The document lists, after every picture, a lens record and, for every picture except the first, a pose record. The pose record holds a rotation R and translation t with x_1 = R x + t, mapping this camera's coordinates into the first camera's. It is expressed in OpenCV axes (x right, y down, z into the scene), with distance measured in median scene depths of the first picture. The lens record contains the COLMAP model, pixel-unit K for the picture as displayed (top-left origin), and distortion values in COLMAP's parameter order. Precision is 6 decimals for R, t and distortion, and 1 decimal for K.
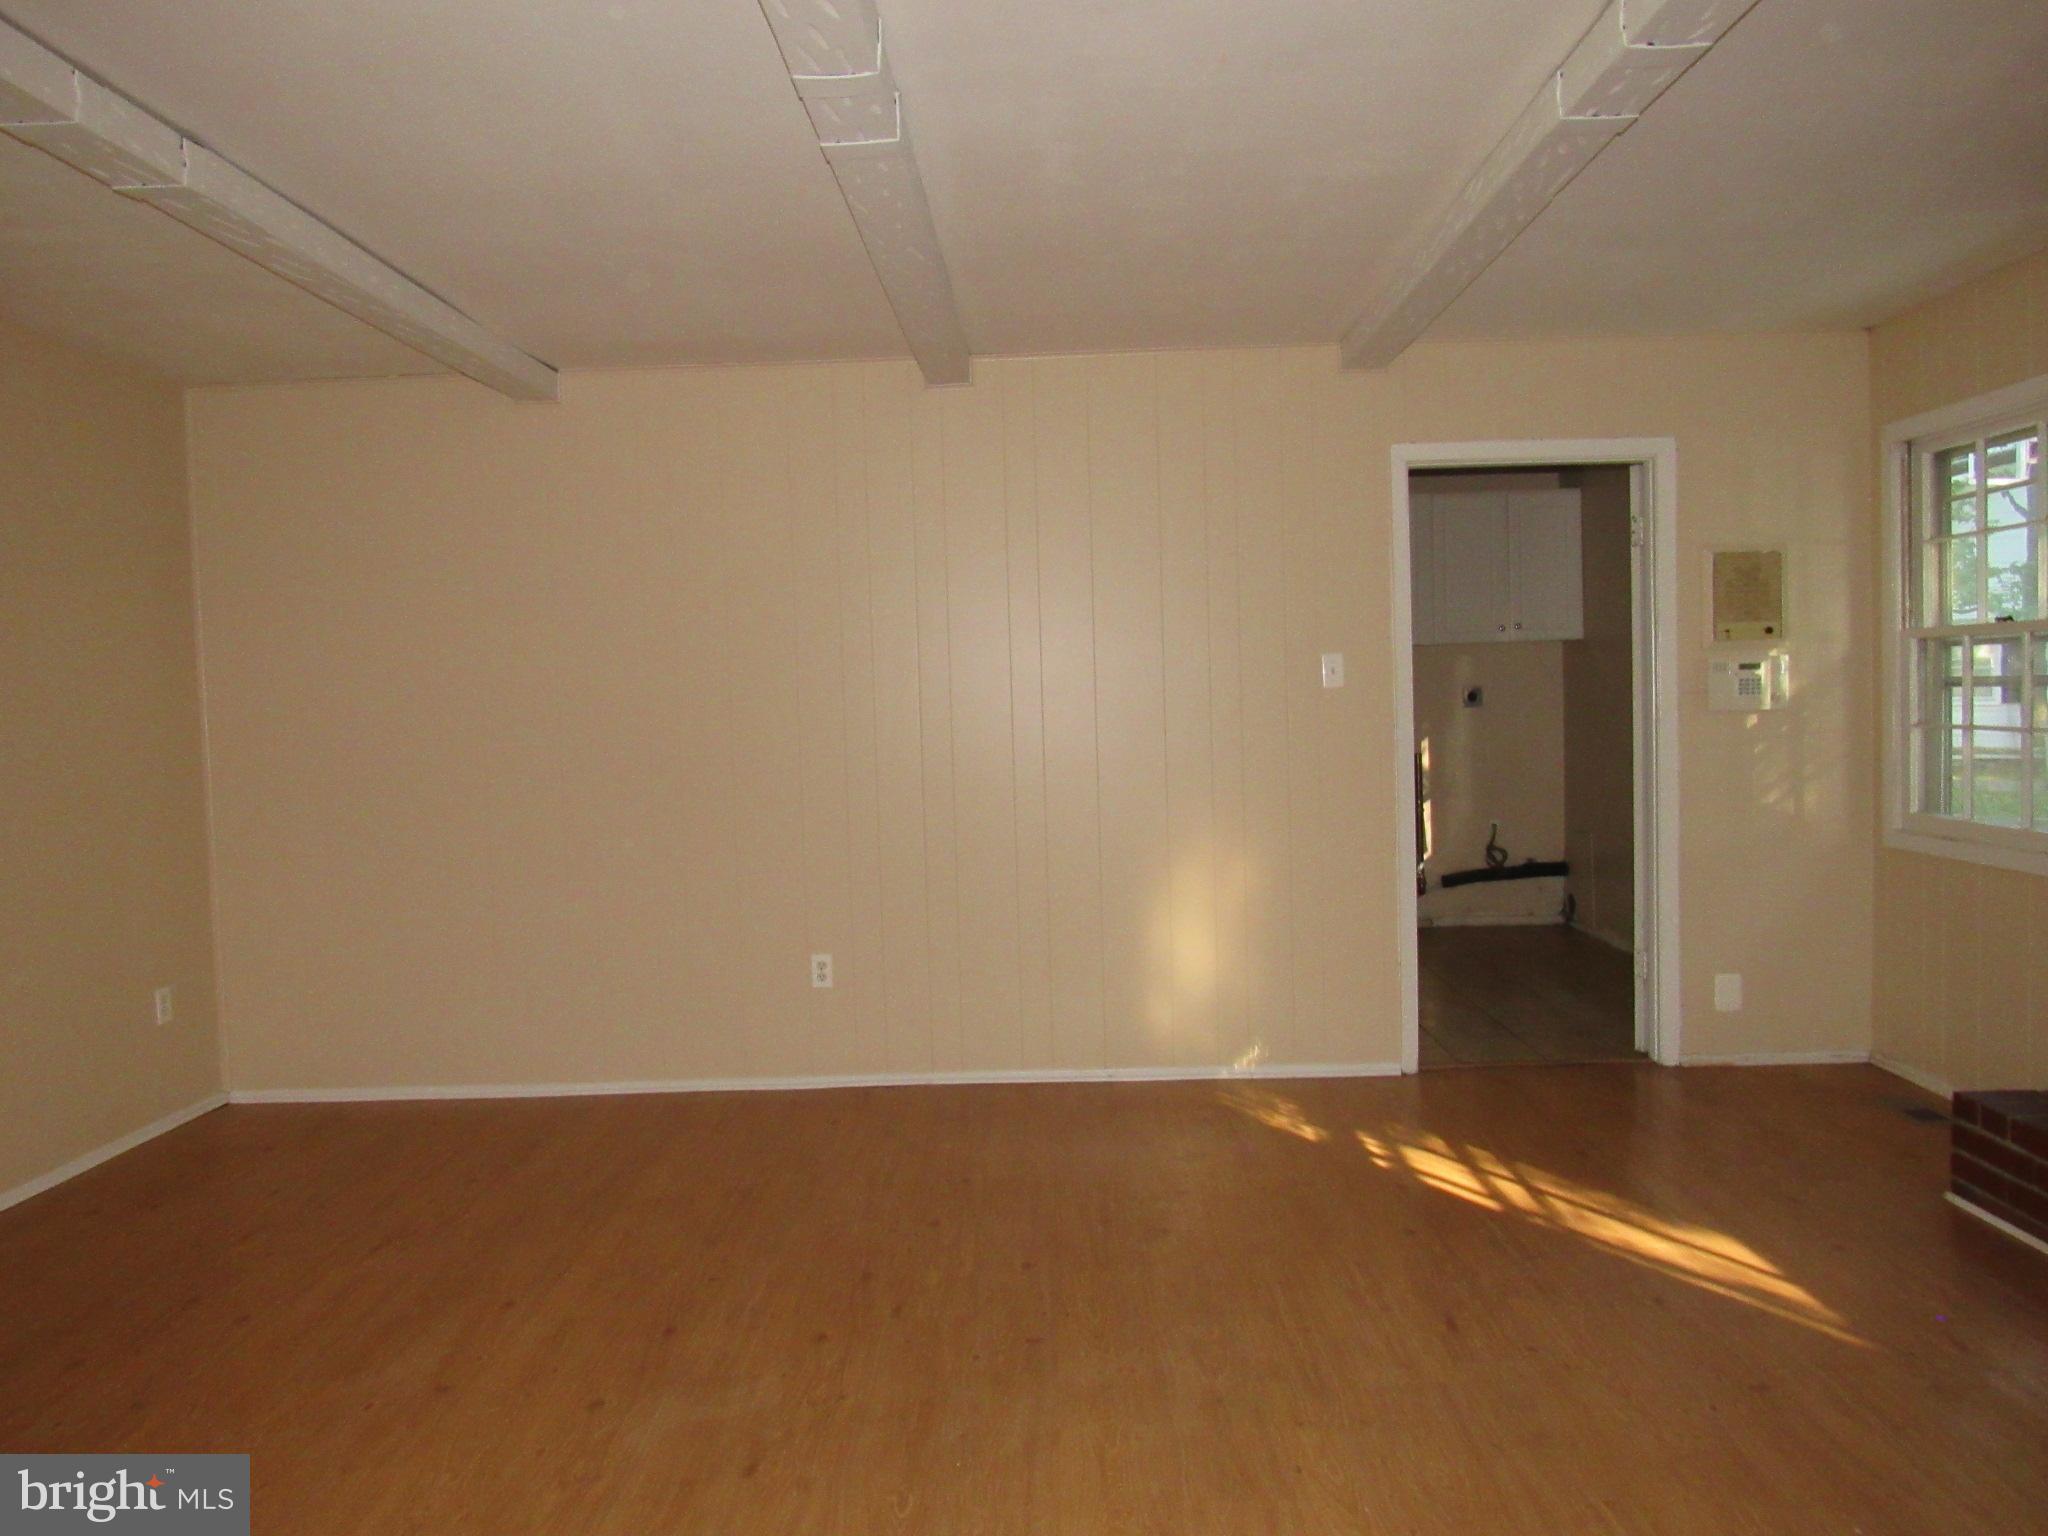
lens RADIAL K [[1486.5, 0, 1024.0], [0, 1486.5, 768.0], [0, 0, 1]] dist [-0.011082, 0.000942]
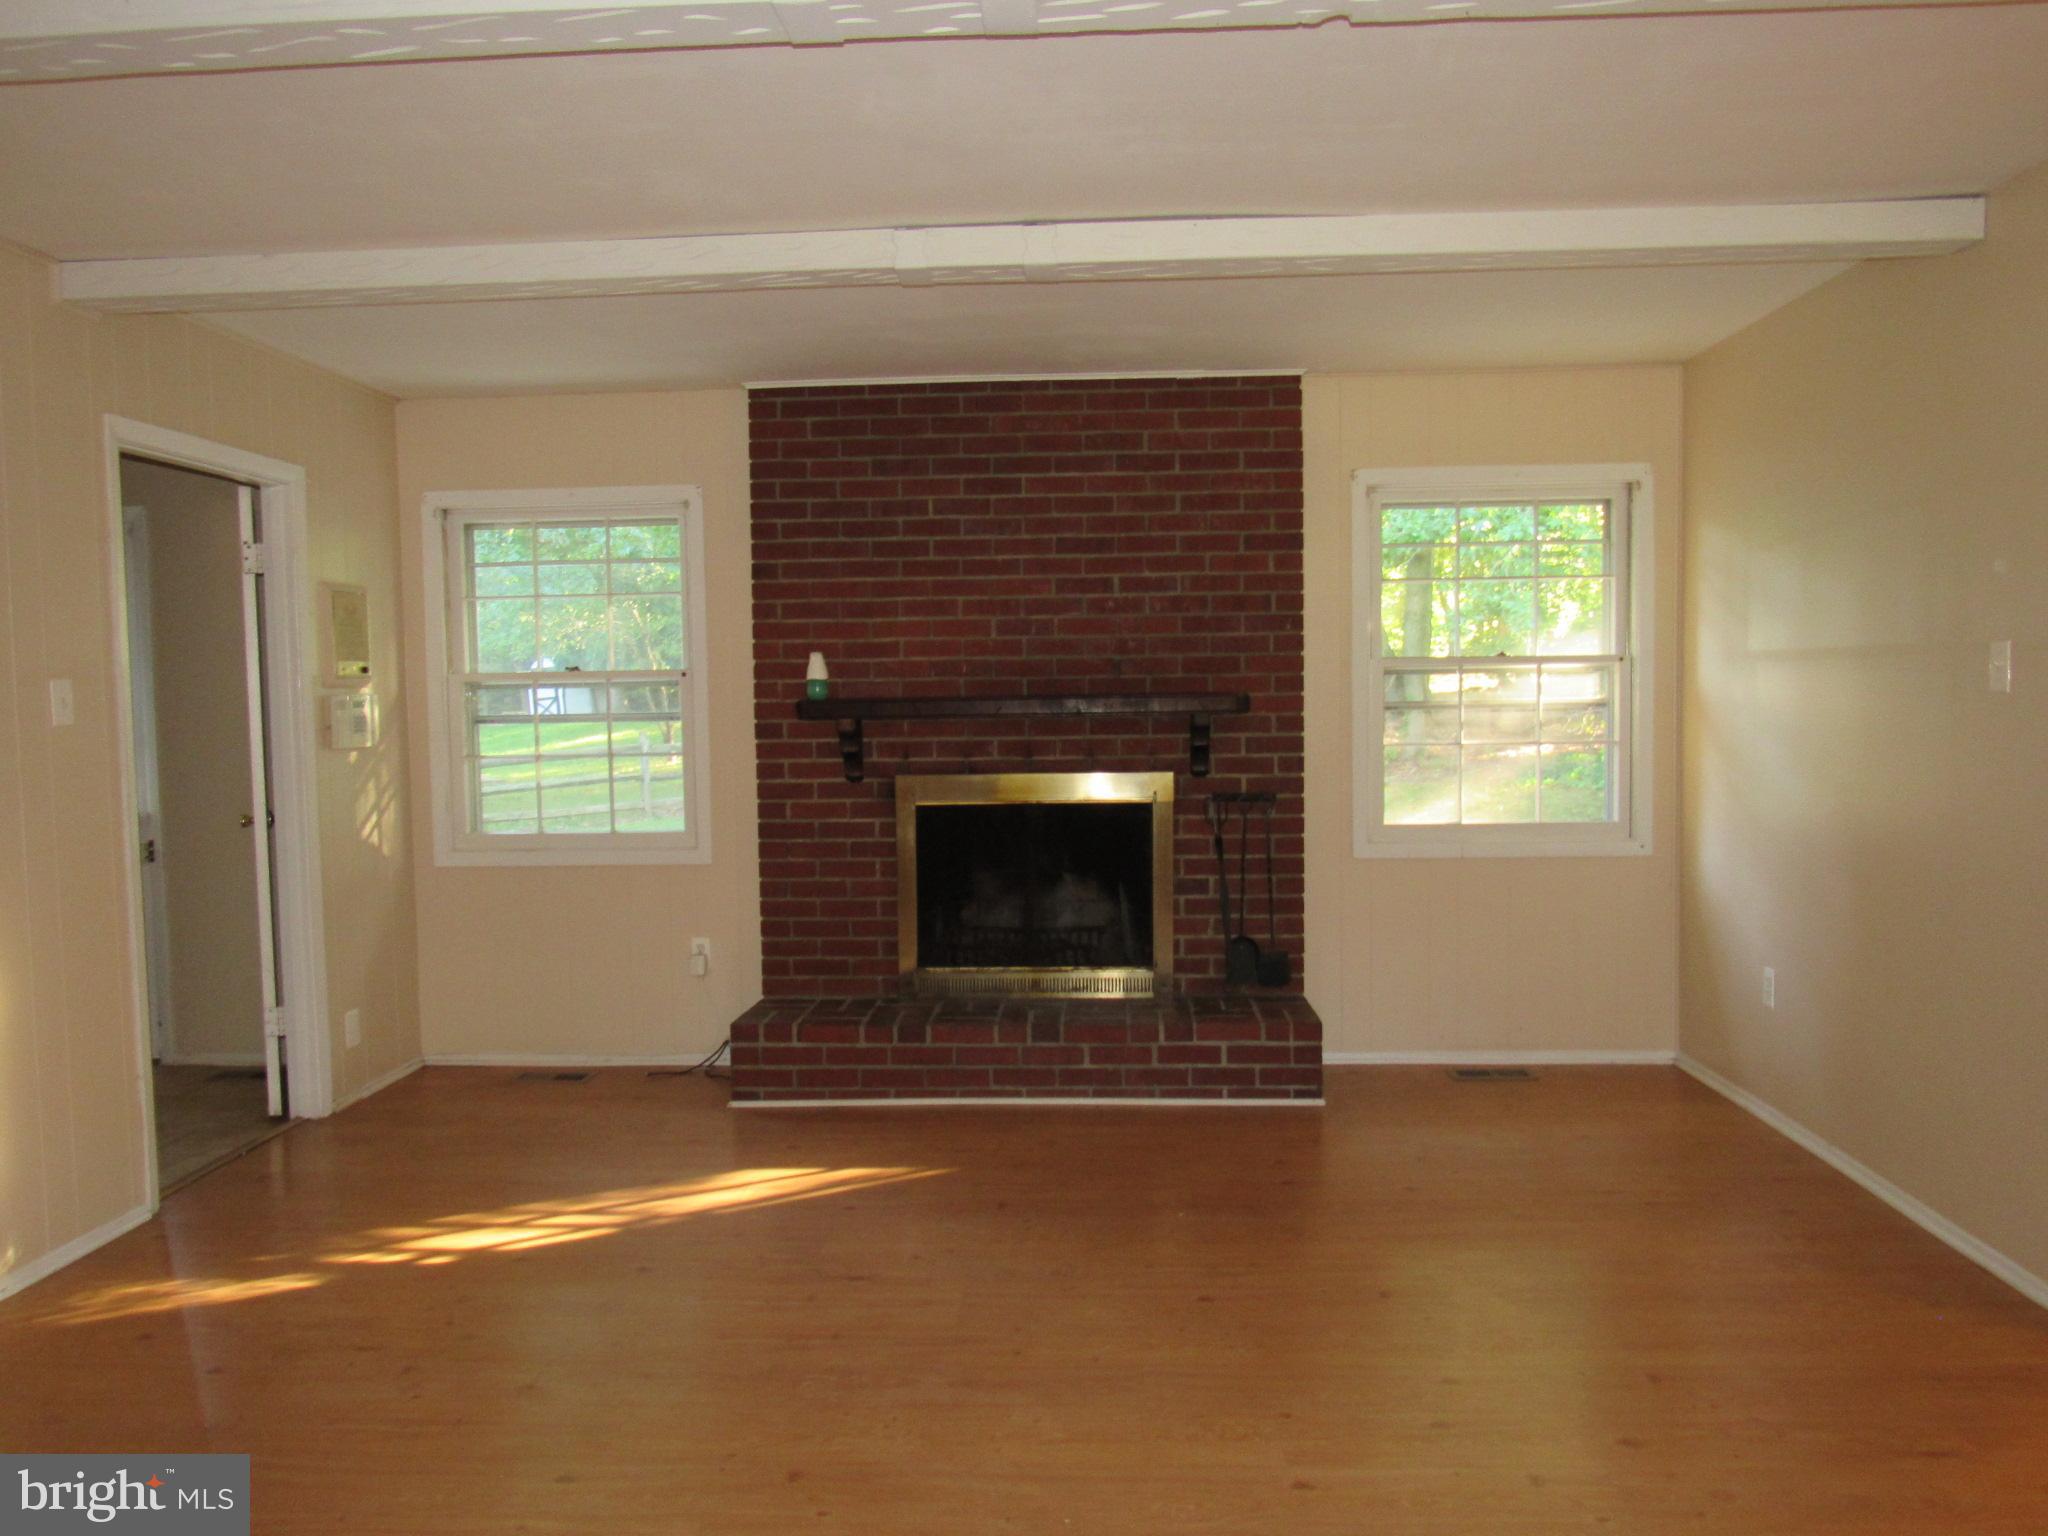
lens RADIAL K [[1486.5, 0, 1024.0], [0, 1486.5, 768.0], [0, 0, 1]] dist [-0.011082, 0.000942]
pose [[0.031970, -0.029332, 0.999058, -0.603815], [0.063321, 0.997621, 0.027264, -0.027130], [-0.997481, 0.062390, 0.033751, 0.588896]]
